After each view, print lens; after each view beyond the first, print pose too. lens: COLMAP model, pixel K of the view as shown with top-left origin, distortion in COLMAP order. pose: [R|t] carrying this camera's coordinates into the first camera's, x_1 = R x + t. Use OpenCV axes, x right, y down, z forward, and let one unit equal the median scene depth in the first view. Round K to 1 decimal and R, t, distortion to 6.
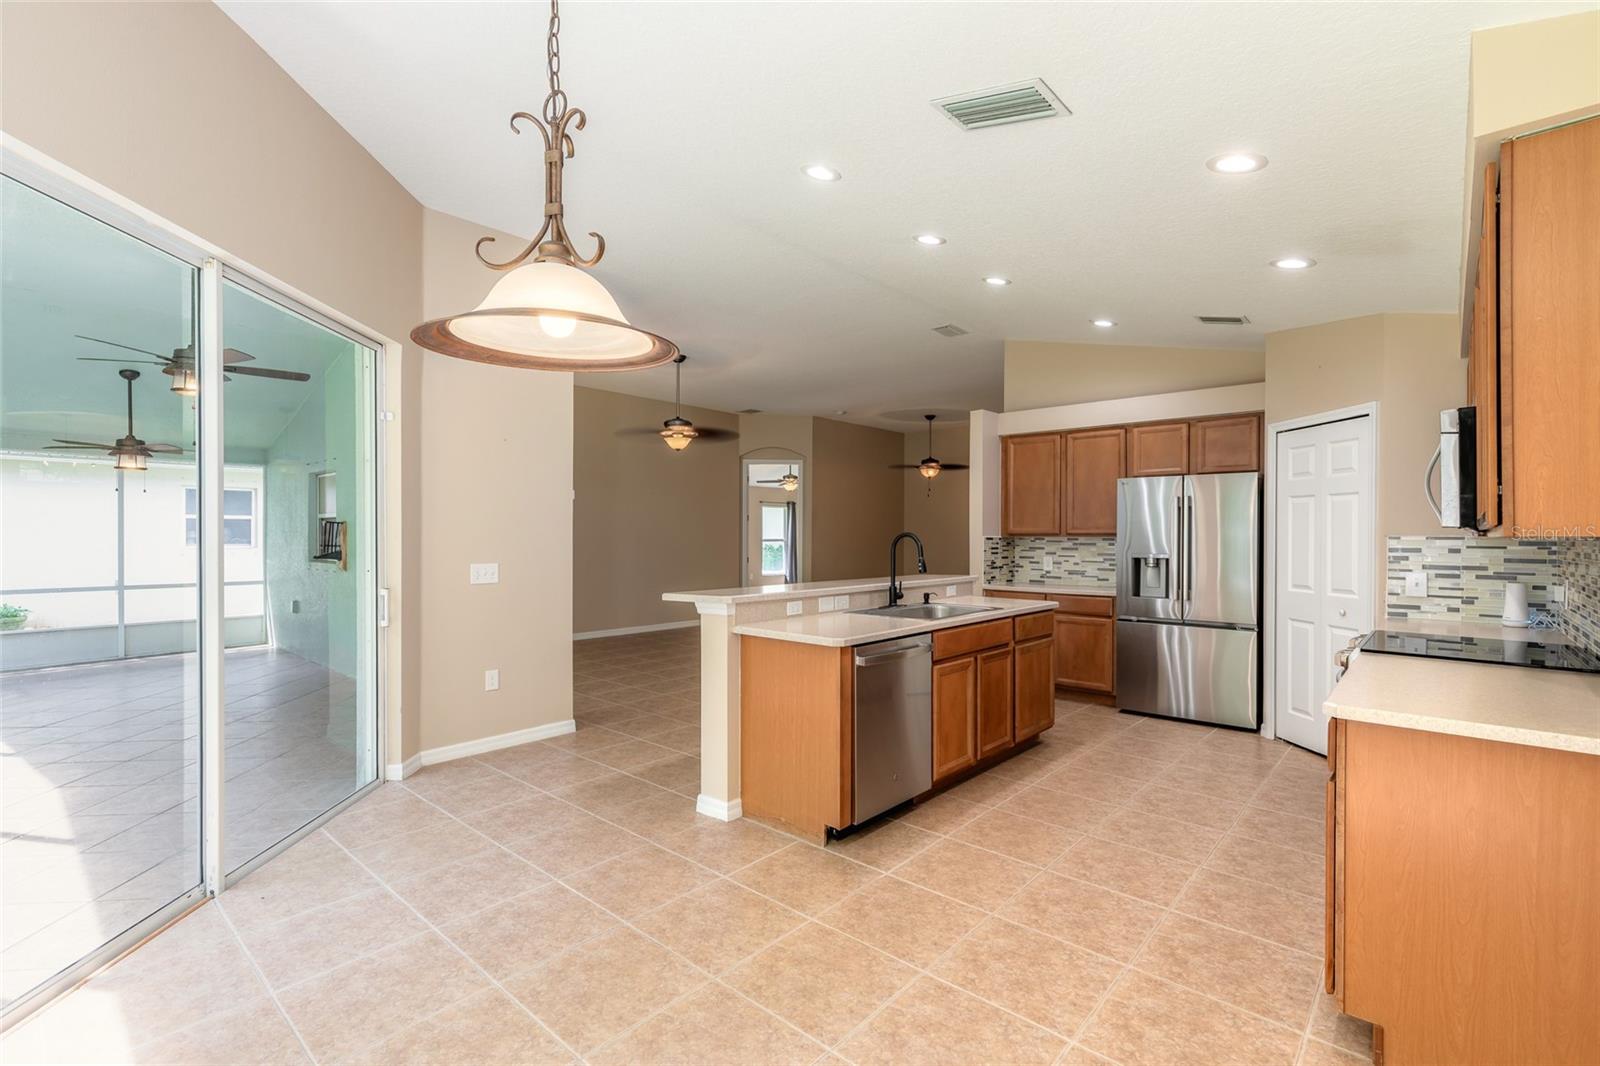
lens RADIAL K [[719.7, 0, 795.0], [0, 719.7, 538.0], [0, 0, 1]] dist [0.007629, -0.001992]
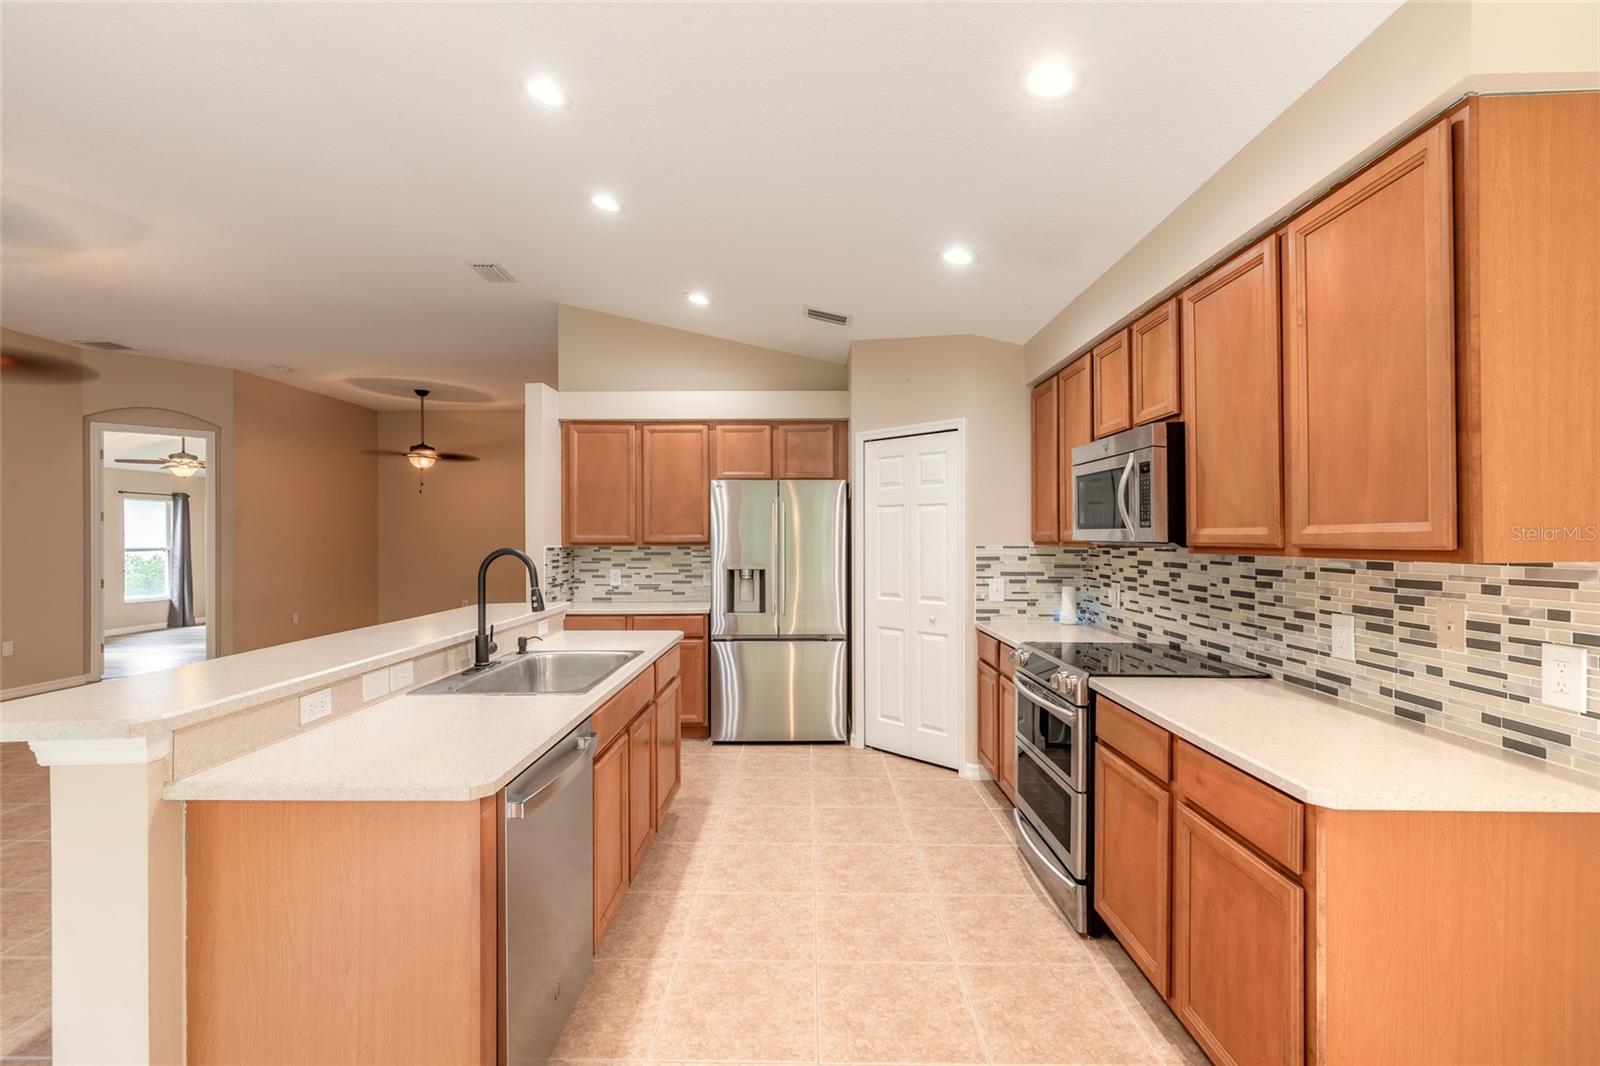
lens RADIAL K [[719.7, 0, 795.0], [0, 719.7, 538.0], [0, 0, 1]] dist [0.007629, -0.001992]
pose [[0.753527, -0.005882, 0.657390, -0.053855], [0.007041, 0.999975, 0.000877, -0.011959], [-0.657379, 0.003968, 0.753550, 0.278712]]
